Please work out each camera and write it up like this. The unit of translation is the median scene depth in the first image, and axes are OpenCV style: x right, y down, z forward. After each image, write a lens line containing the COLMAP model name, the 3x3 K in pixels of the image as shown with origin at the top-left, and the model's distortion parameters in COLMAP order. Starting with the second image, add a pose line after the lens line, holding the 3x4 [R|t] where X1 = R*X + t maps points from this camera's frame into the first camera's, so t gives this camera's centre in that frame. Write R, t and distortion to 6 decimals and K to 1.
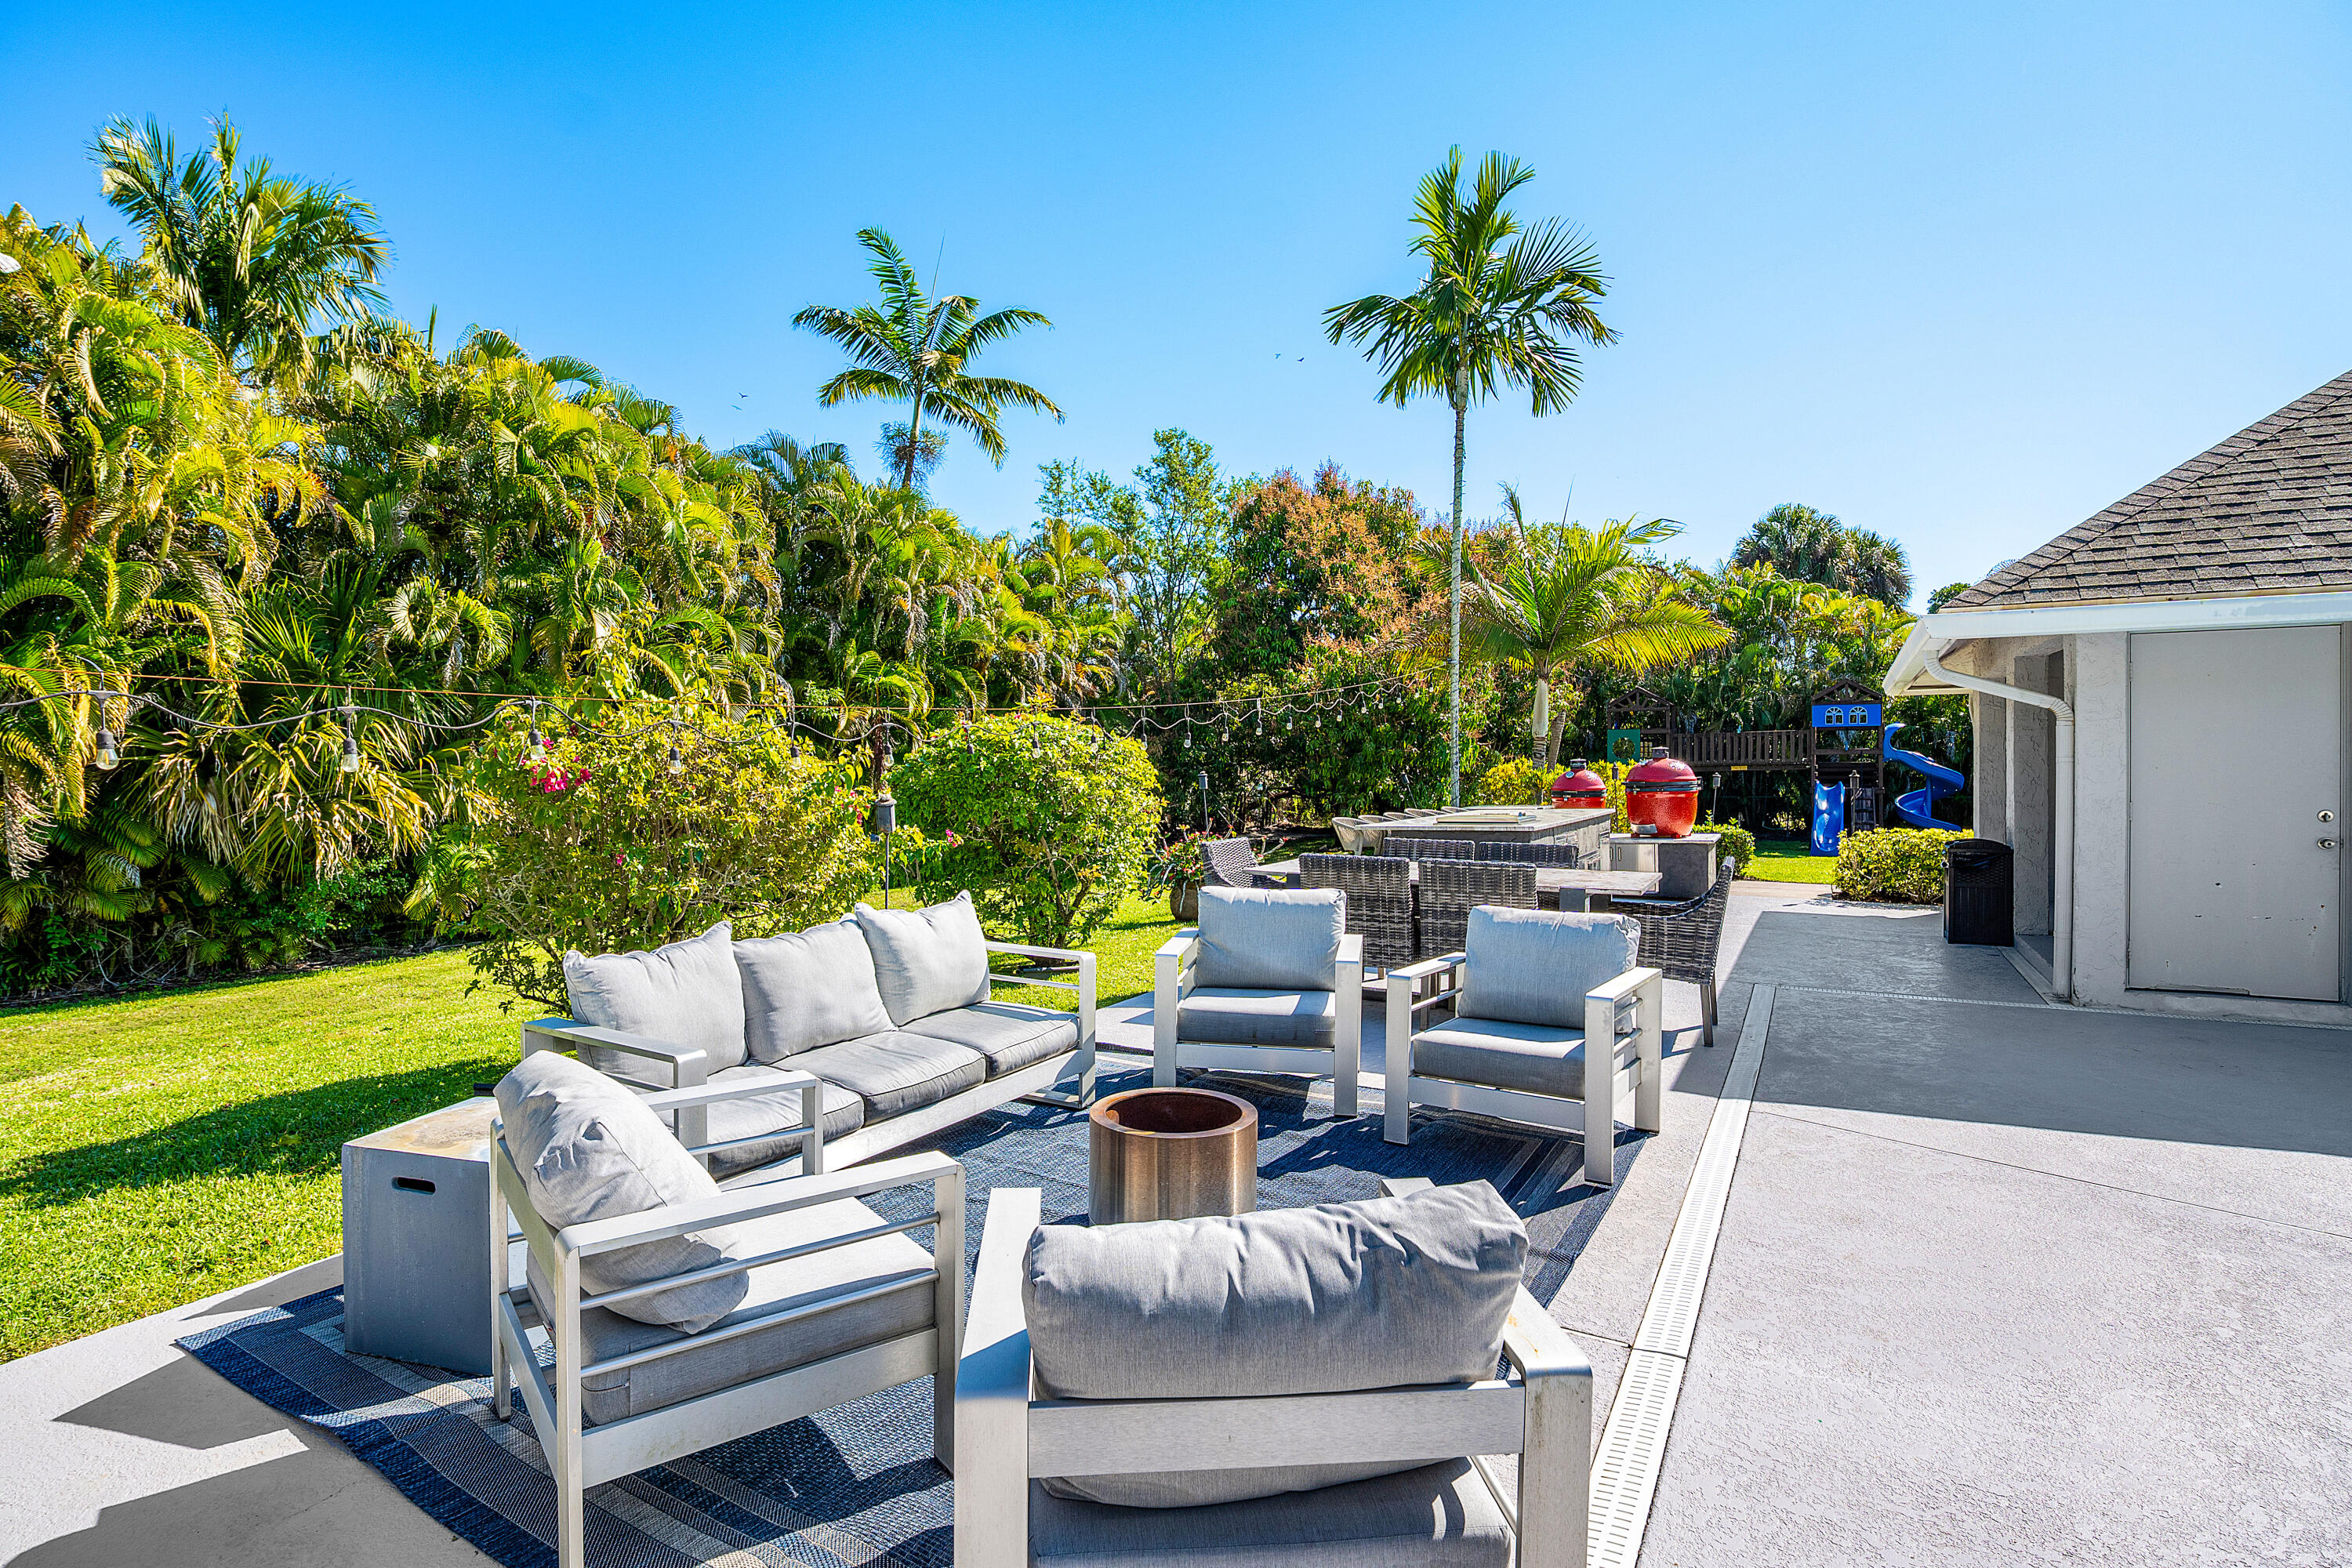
lens RADIAL K [[1144.9, 0, 1168.8], [0, 1144.9, 764.6], [0, 0, 1]] dist [-0.008598, -0.000895]
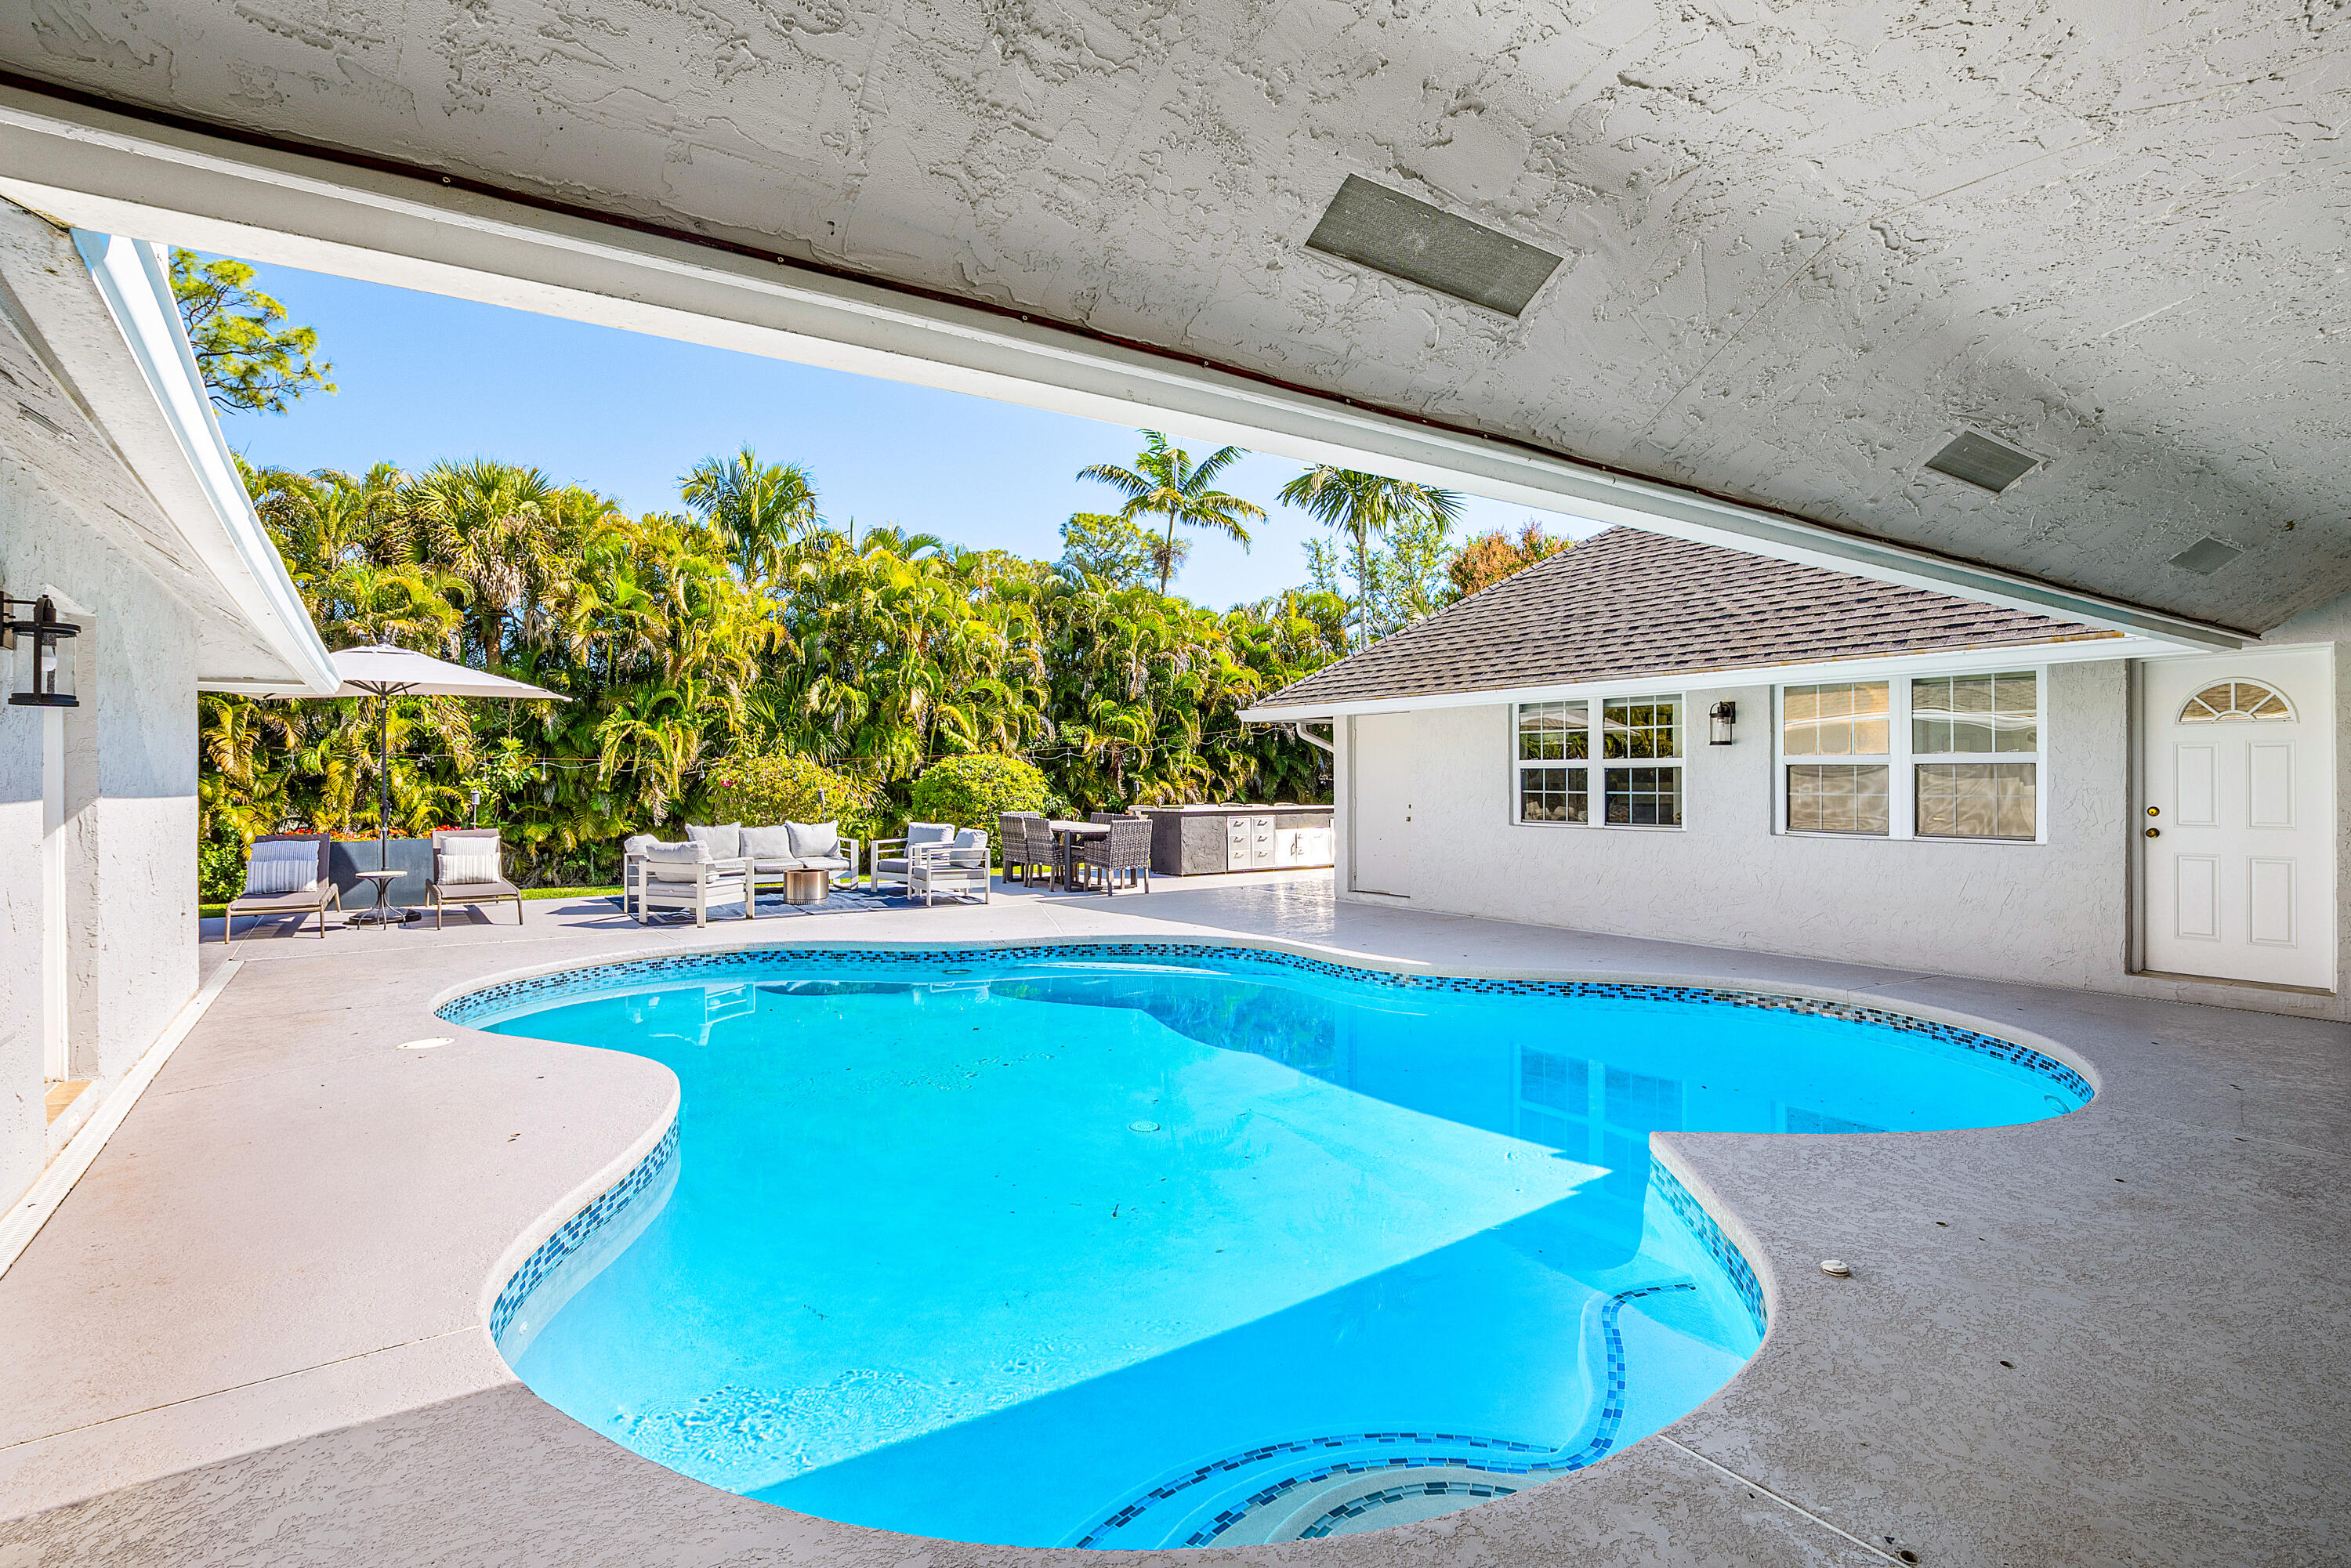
lens RADIAL K [[1144.4, 0, 1213.5], [0, 1144.4, 754.7], [0, 0, 1]] dist [-0.008598, -0.000895]
pose [[0.919041, -0.002773, -0.394153, 0.547267], [-0.002786, 0.999905, -0.013530, -0.007877], [0.394153, 0.013533, 0.918945, -0.392444]]
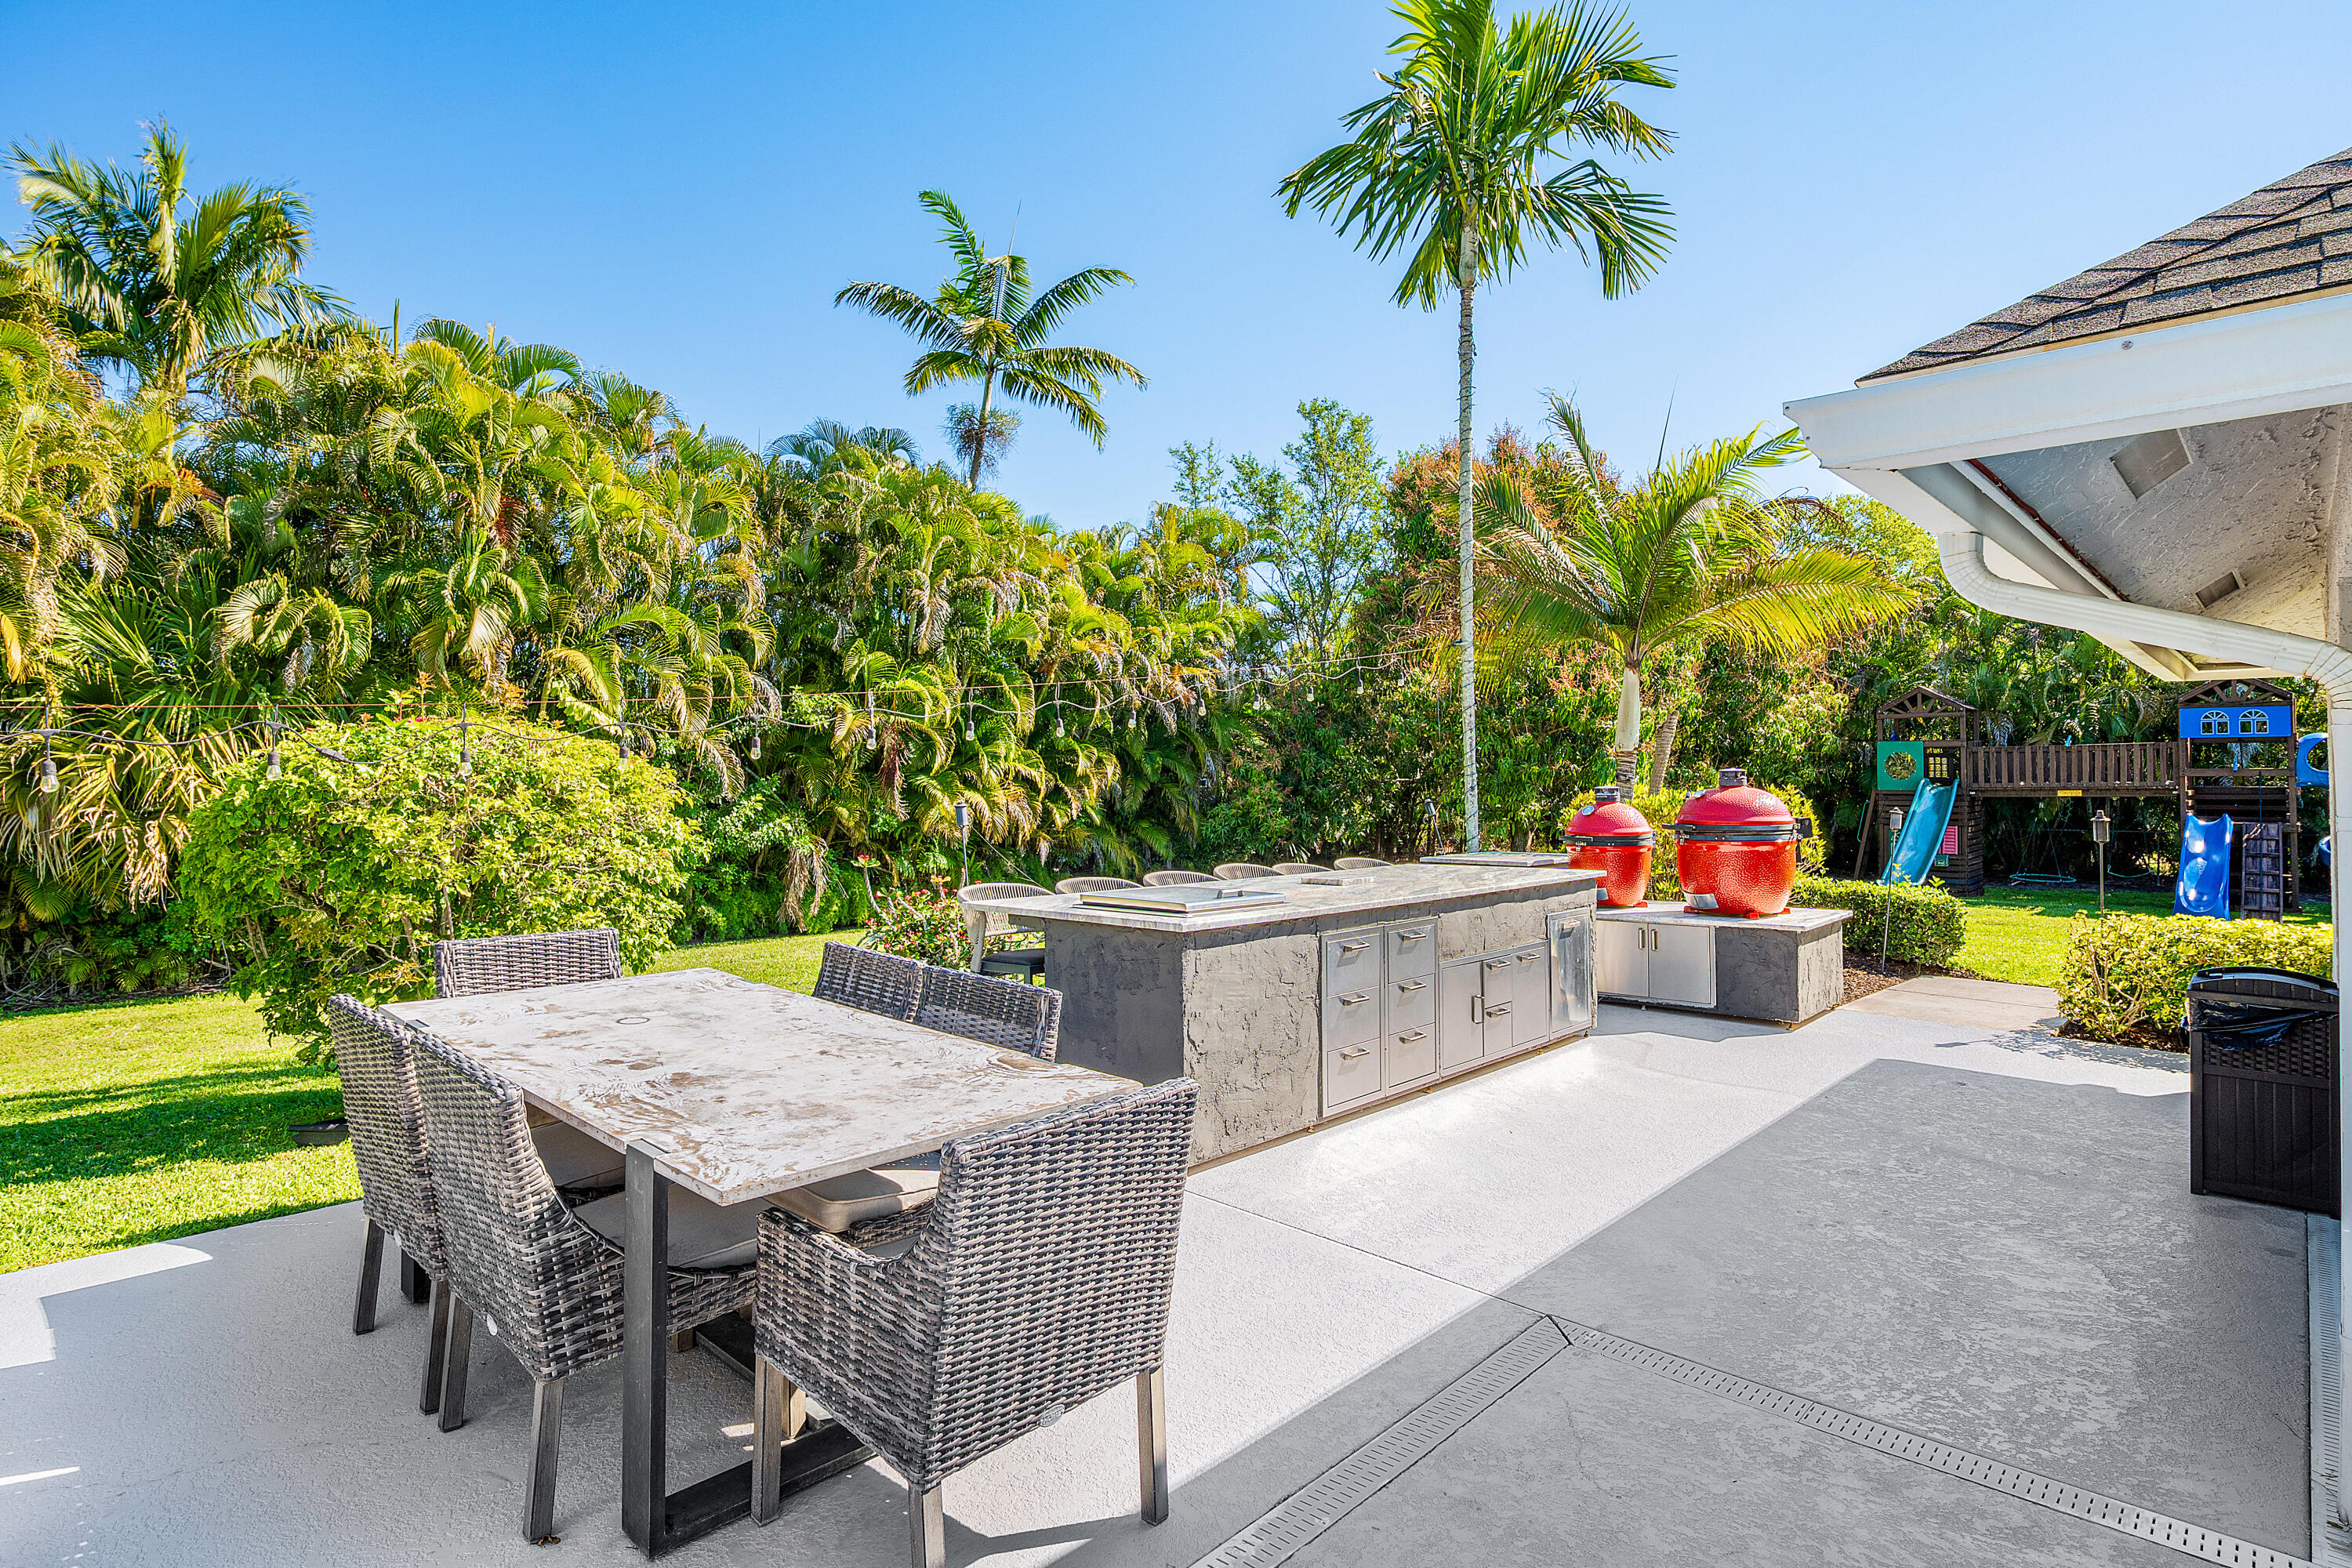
lens RADIAL K [[1144.9, 0, 1176.5], [0, 1144.9, 735.7], [0, 0, 1]] dist [-0.008598, -0.000895]
pose [[0.966751, -0.000191, -0.255719, 0.224183], [-0.008697, 0.999397, -0.033625, -0.007669], [0.255572, 0.034731, 0.966166, 0.240616]]
